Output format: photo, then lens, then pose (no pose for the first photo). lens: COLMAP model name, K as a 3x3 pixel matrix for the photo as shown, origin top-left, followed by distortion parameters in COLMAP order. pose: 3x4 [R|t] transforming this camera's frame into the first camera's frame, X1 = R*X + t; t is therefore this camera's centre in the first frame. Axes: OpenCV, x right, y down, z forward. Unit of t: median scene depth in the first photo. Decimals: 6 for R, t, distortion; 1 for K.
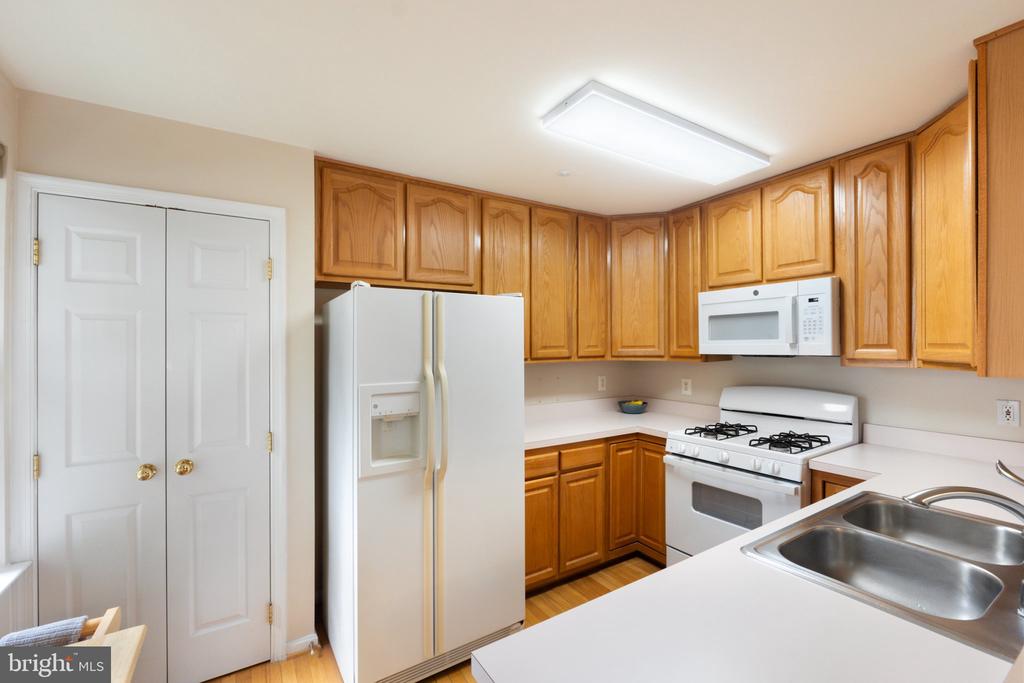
lens RADIAL K [[445.4, 0, 552.1], [0, 445.4, 344.0], [0, 0, 1]] dist [-0.000637, 0.000424]
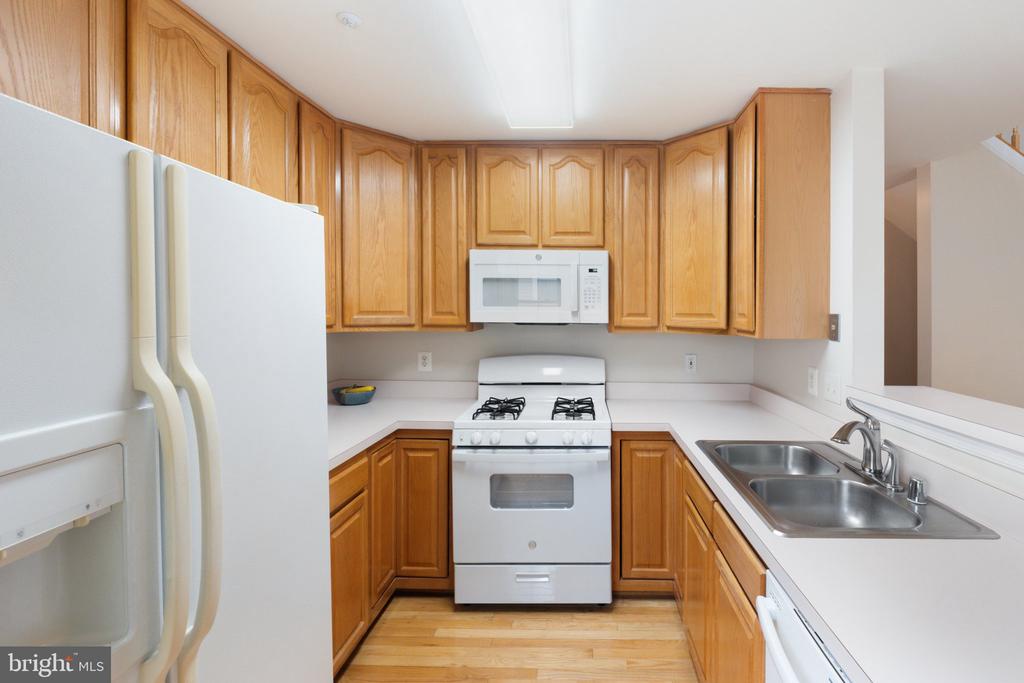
lens RADIAL K [[445.4, 0, 575.3], [0, 445.4, 318.7], [0, 0, 1]] dist [-0.000637, 0.000424]
pose [[0.583718, 0.001740, 0.811955, -0.256357], [-0.016105, 0.999826, 0.009436, 0.004938], [-0.811797, -0.018585, 0.583644, 0.366240]]
